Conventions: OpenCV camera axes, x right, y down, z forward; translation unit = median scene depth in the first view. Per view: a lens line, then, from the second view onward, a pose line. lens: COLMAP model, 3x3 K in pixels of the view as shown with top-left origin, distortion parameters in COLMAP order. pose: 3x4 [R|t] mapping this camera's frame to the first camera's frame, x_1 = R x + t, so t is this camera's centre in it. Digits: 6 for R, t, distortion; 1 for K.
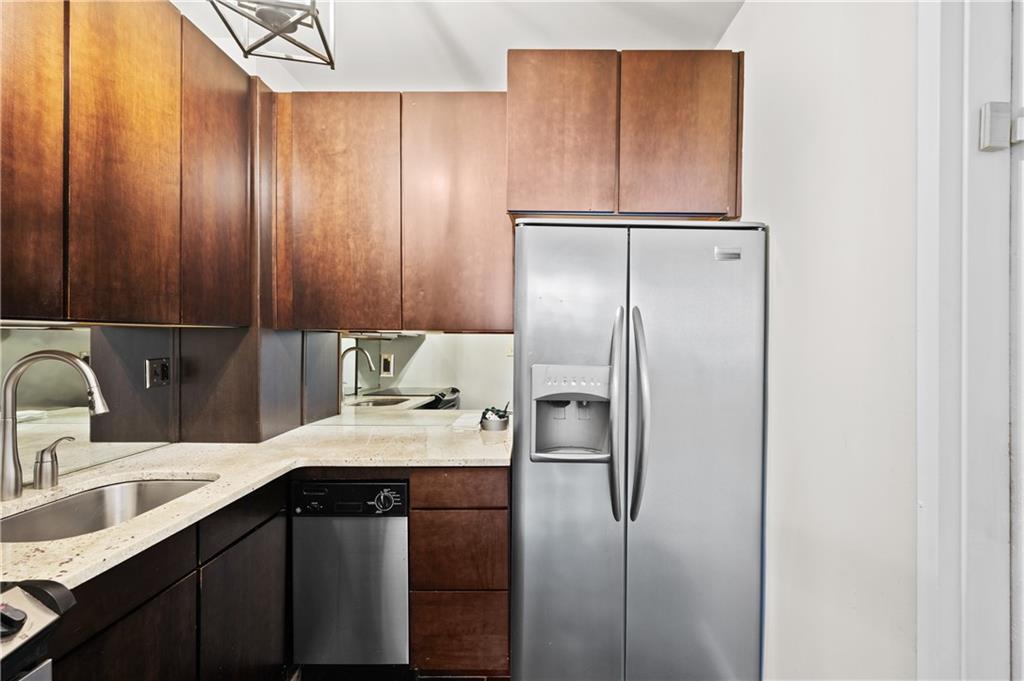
lens RADIAL K [[463.0, 0, 512.0], [0, 463.0, 340.5], [0, 0, 1]] dist [0.000186, 0.000039]
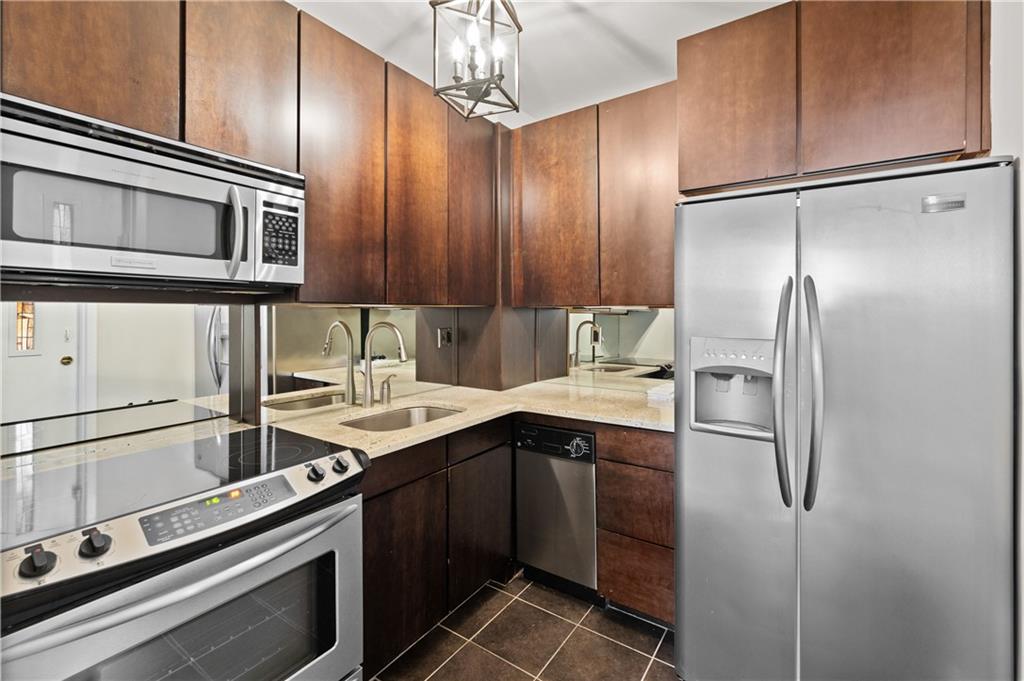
lens RADIAL K [[430.4, 0, 512.9], [0, 430.4, 312.4], [0, 0, 1]] dist [-0.000689, 0.000032]
pose [[0.826435, -0.009938, -0.562944, 0.231392], [0.005789, 0.999941, -0.009155, 0.002691], [0.563002, 0.004307, 0.826444, -0.026309]]
